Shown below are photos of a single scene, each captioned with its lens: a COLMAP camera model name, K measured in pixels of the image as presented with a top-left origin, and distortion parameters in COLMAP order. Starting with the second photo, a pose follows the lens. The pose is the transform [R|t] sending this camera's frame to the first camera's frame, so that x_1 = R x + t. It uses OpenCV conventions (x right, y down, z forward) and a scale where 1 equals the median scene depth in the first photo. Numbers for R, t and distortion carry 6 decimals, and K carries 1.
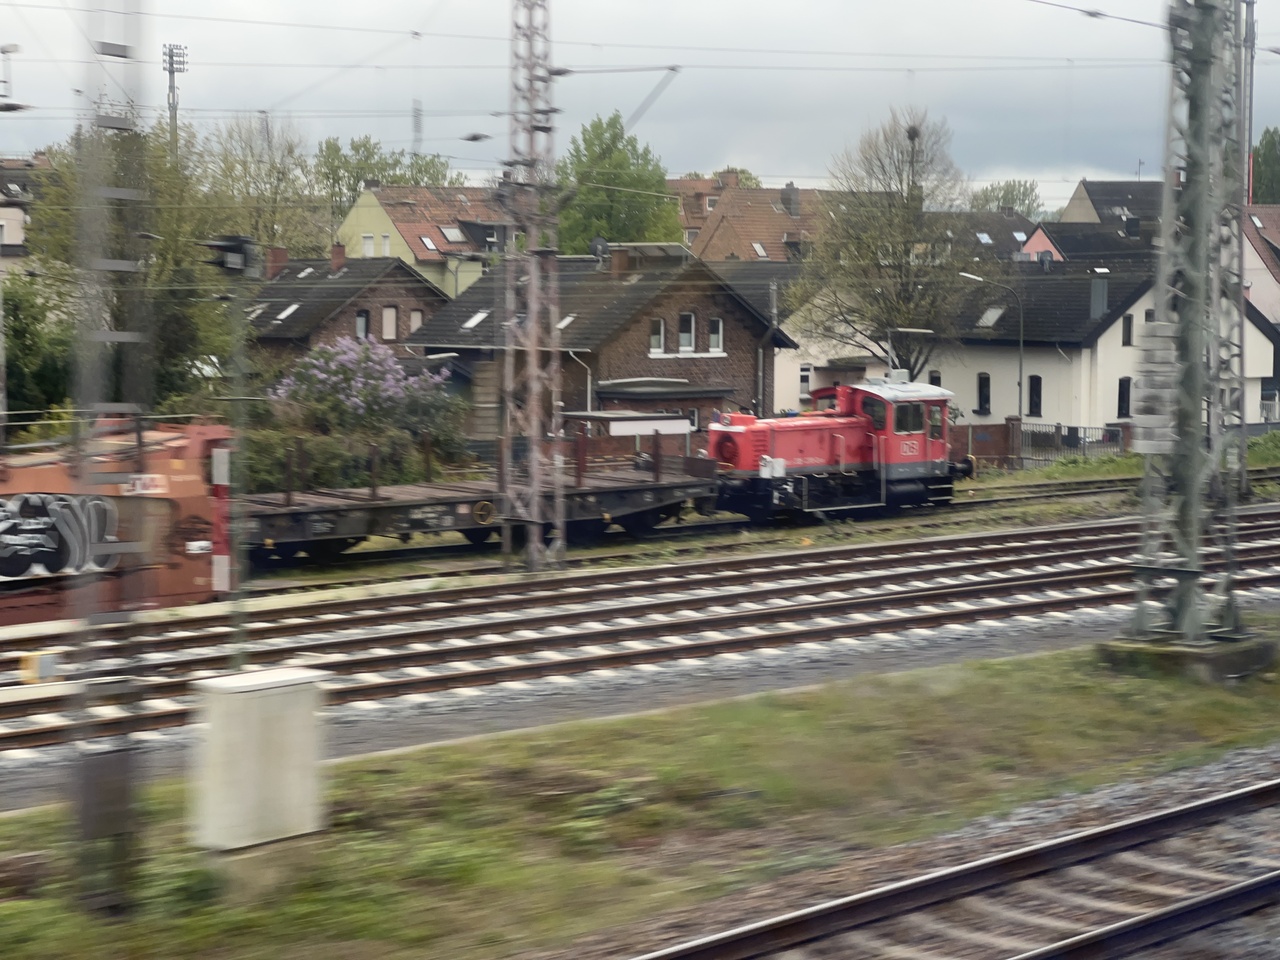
lens RADIAL K [[2863.8, 0, 635.3], [0, 2863.8, 486.7], [0, 0, 1]] dist [-0.042608, 3.624344]
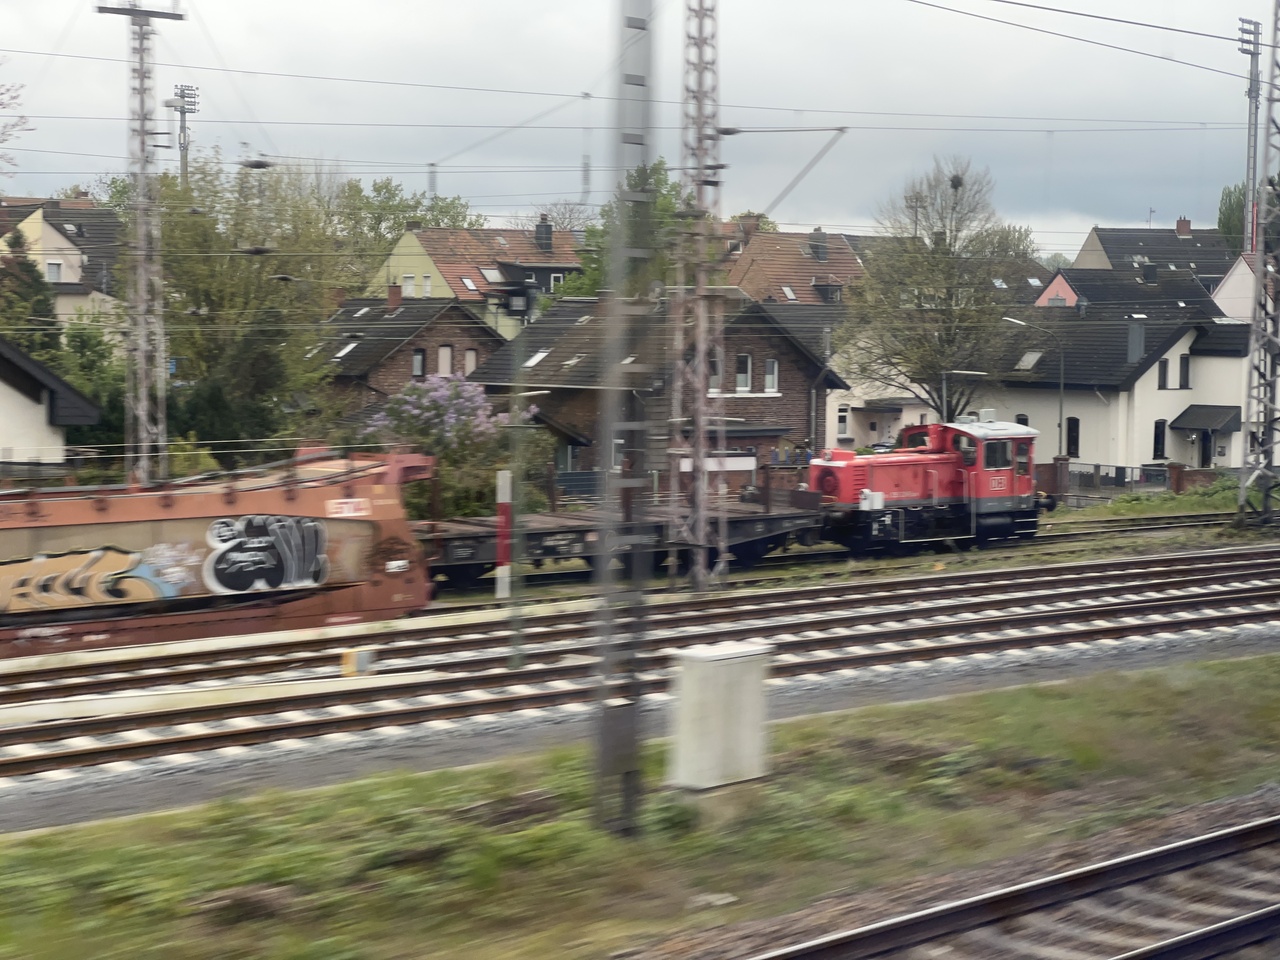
lens RADIAL K [[2881.8, 0, 636.1], [0, 2881.8, 485.2], [0, 0, 1]] dist [-0.084662, 4.722997]
pose [[0.999928, 0.007274, 0.009540, -0.038553], [-0.007128, 0.999859, -0.015205, 0.003405], [-0.009649, 0.015136, 0.999839, -0.048341]]
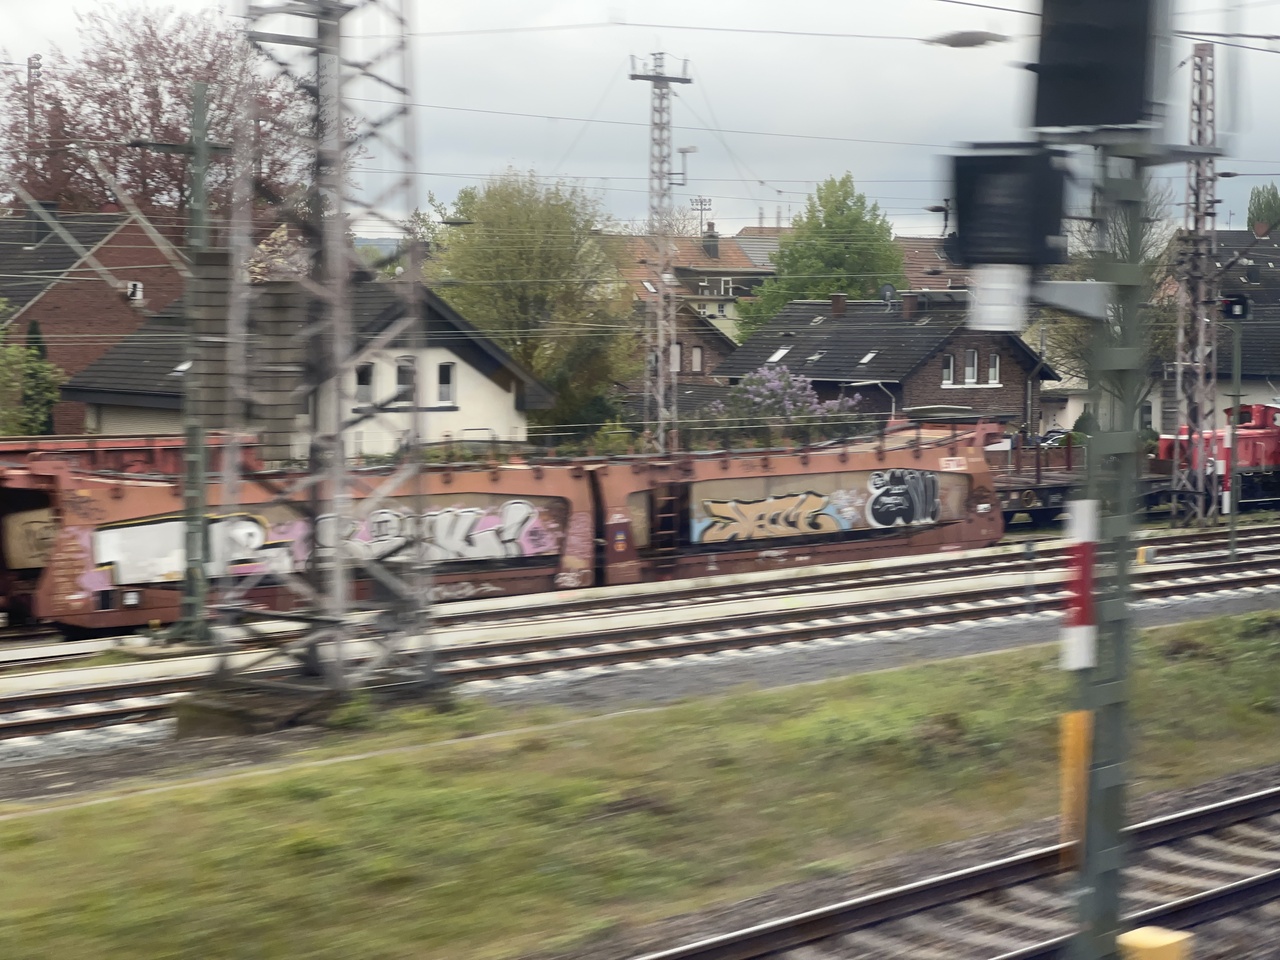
lens RADIAL K [[2944.1, 0, 654.3], [0, 2944.1, 475.3], [0, 0, 1]] dist [-0.012705, 5.218908]
pose [[0.999329, 0.001372, 0.036599, -0.197114], [-0.000665, 0.999813, -0.019324, 0.017636], [-0.036618, 0.019286, 0.999143, -0.247730]]
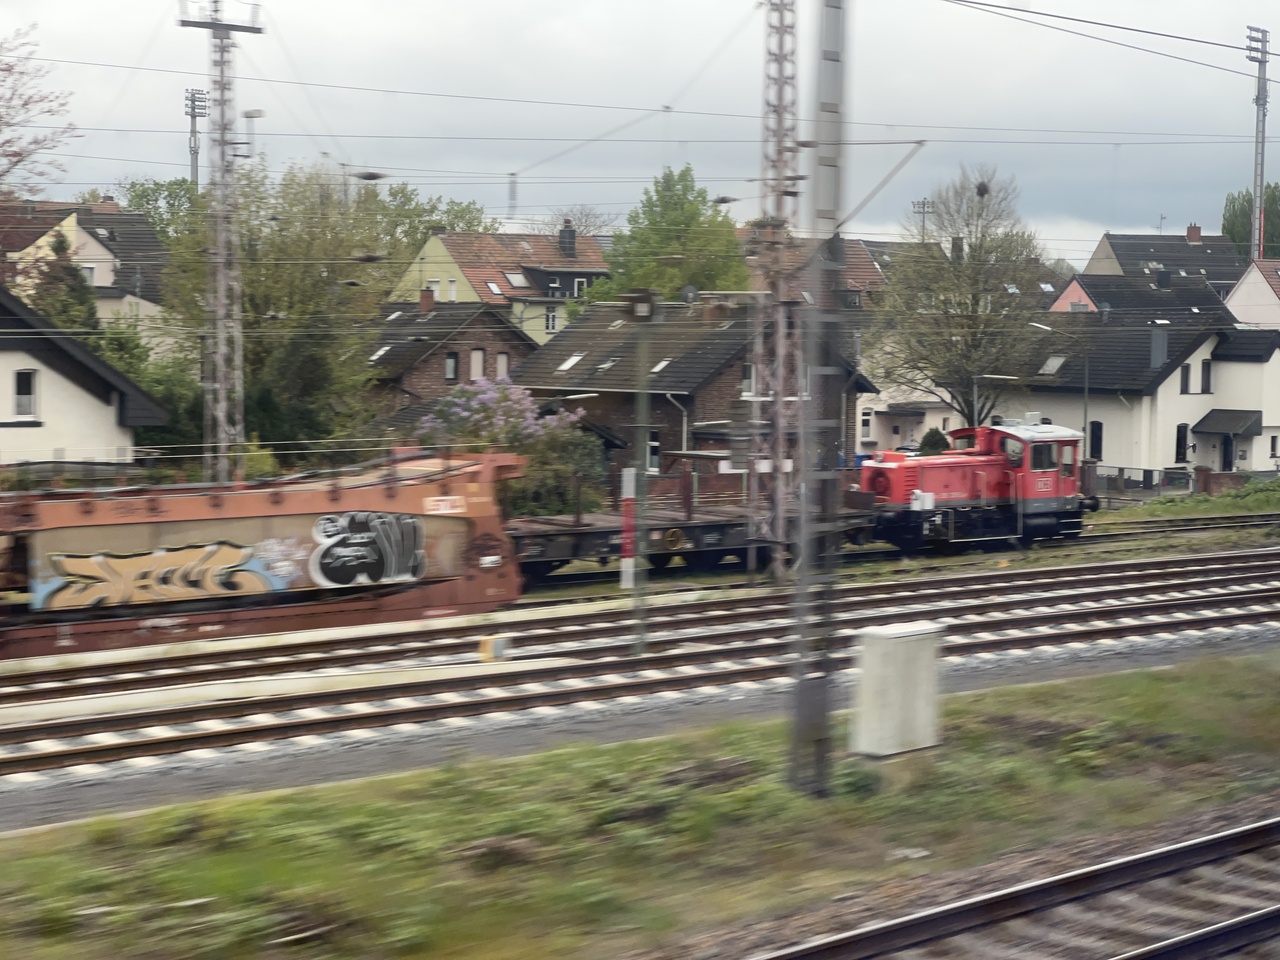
lens RADIAL K [[2889.9, 0, 647.3], [0, 2889.9, 484.4], [0, 0, 1]] dist [-0.104790, 5.227485]
pose [[0.999829, 0.009343, 0.015939, -0.057935], [-0.009072, 0.999814, -0.017045, 0.005134], [-0.016095, 0.016897, 0.999728, -0.072745]]
